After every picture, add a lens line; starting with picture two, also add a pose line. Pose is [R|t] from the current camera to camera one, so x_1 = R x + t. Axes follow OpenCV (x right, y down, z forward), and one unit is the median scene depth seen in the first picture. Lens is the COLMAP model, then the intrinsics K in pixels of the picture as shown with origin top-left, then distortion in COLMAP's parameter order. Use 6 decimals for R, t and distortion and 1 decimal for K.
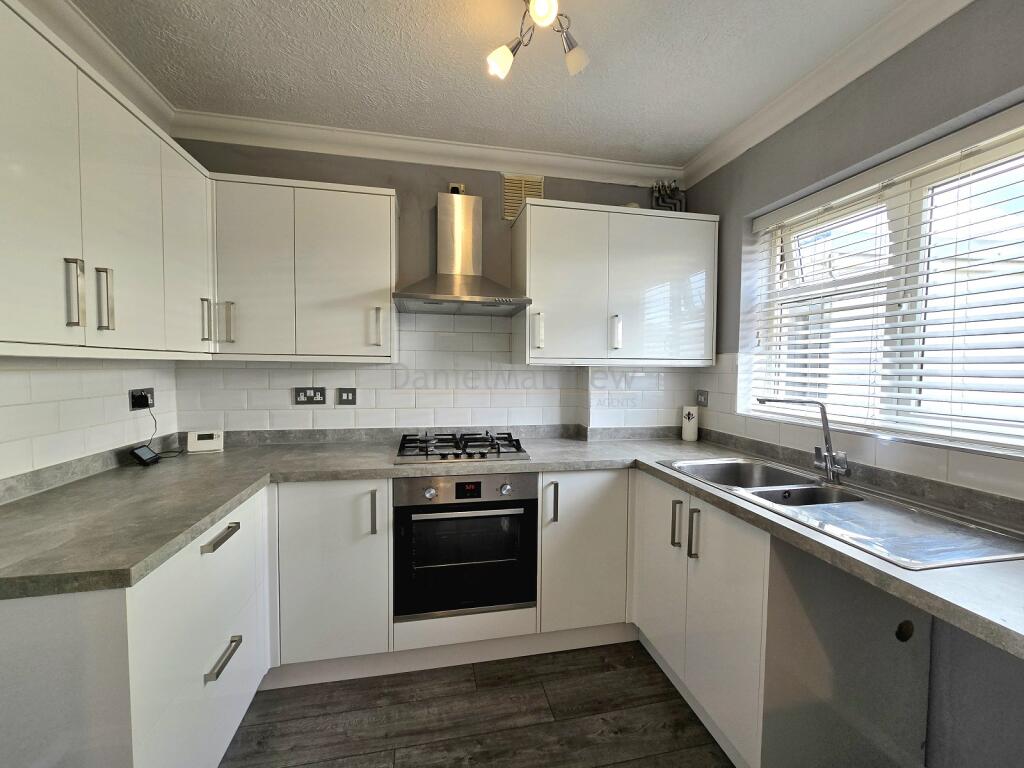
lens RADIAL K [[418.6, 0, 516.0], [0, 418.6, 385.8], [0, 0, 1]] dist [-0.003570, -0.000064]
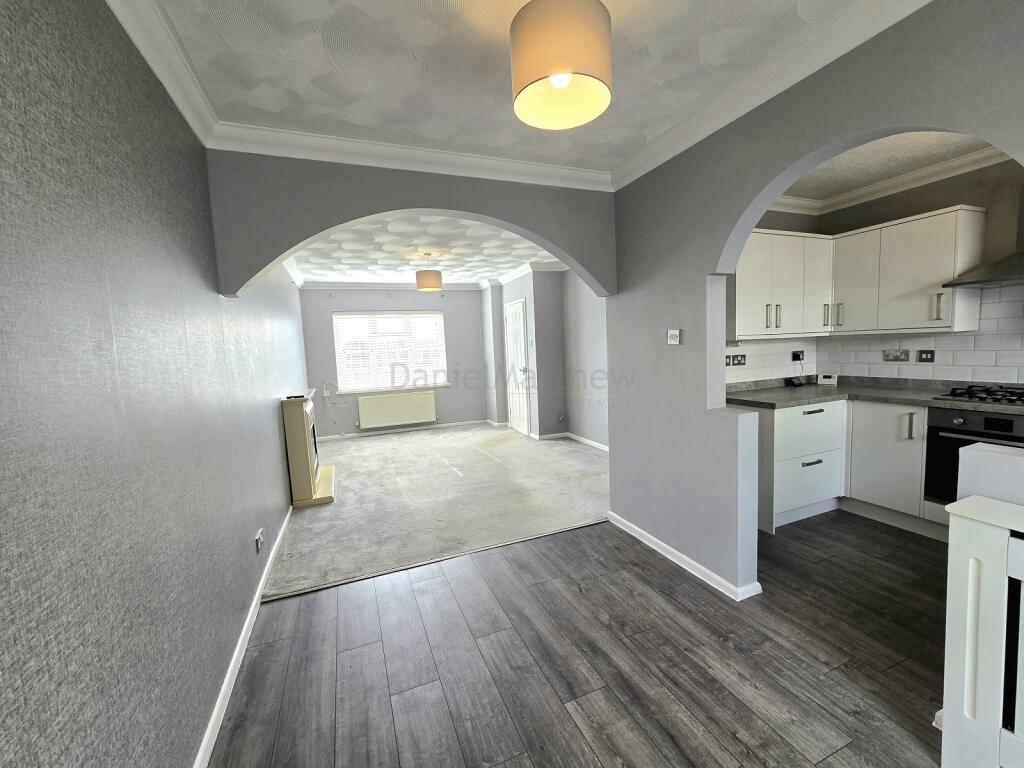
lens RADIAL K [[418.6, 0, 516.5], [0, 418.6, 385.2], [0, 0, 1]] dist [-0.003570, -0.000064]
pose [[0.177969, 0.072191, -0.981384, 0.885195], [0.000408, 0.997300, 0.073435, 0.022891], [0.984036, -0.013469, 0.177459, -0.728898]]
